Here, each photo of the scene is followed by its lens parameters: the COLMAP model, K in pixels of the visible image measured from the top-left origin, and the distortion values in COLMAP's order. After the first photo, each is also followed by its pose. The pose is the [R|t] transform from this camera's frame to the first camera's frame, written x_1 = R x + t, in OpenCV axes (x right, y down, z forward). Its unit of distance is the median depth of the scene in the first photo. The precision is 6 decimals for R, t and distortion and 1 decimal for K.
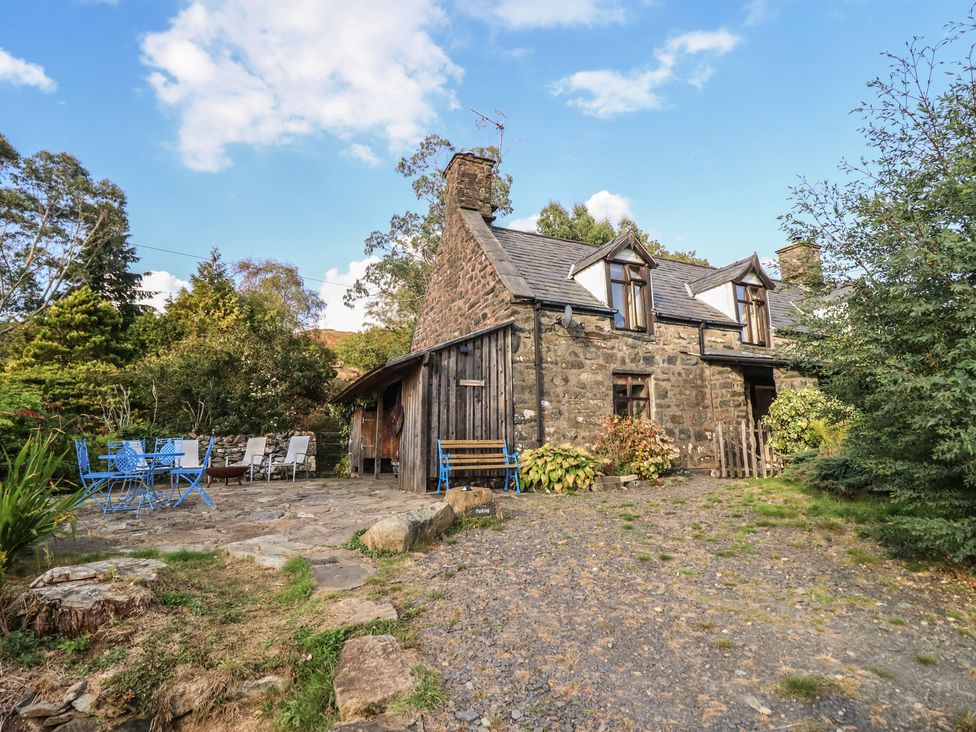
lens RADIAL K [[515.3, 0, 488.0], [0, 515.3, 366.0], [0, 0, 1]] dist [-0.019712, -0.001999]
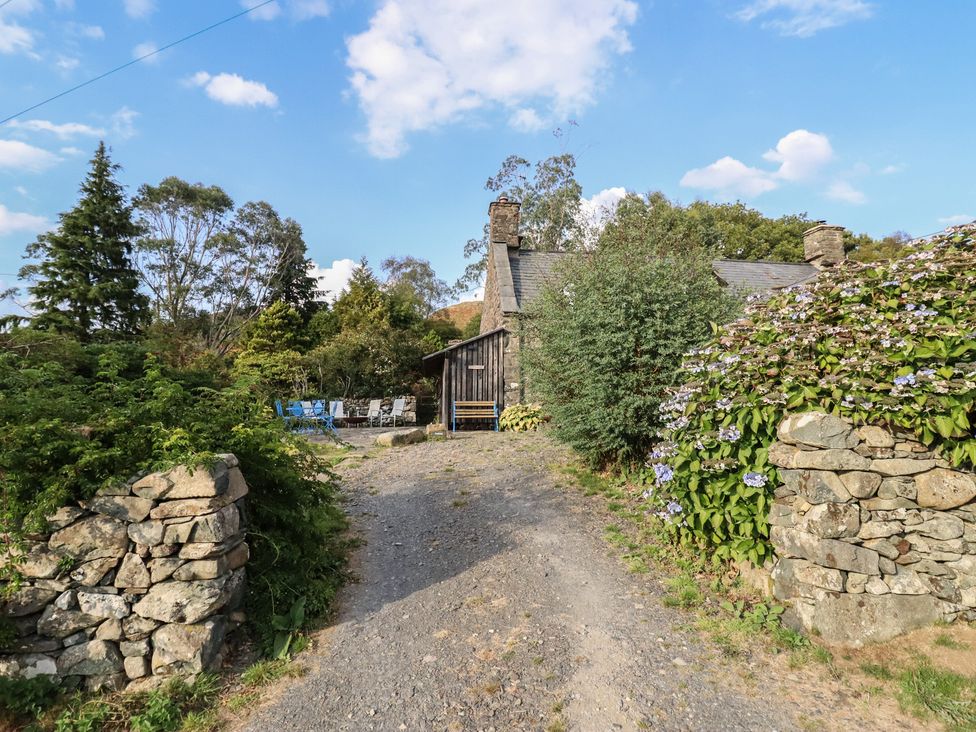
lens RADIAL K [[495.2, 0, 490.7], [0, 495.2, 370.6], [0, 0, 1]] dist [-0.021503, -0.000460]
pose [[0.960336, -0.015097, -0.278436, 0.275538], [0.036669, 0.996699, 0.072432, -0.042454], [0.276423, -0.079769, 0.957720, -0.314123]]
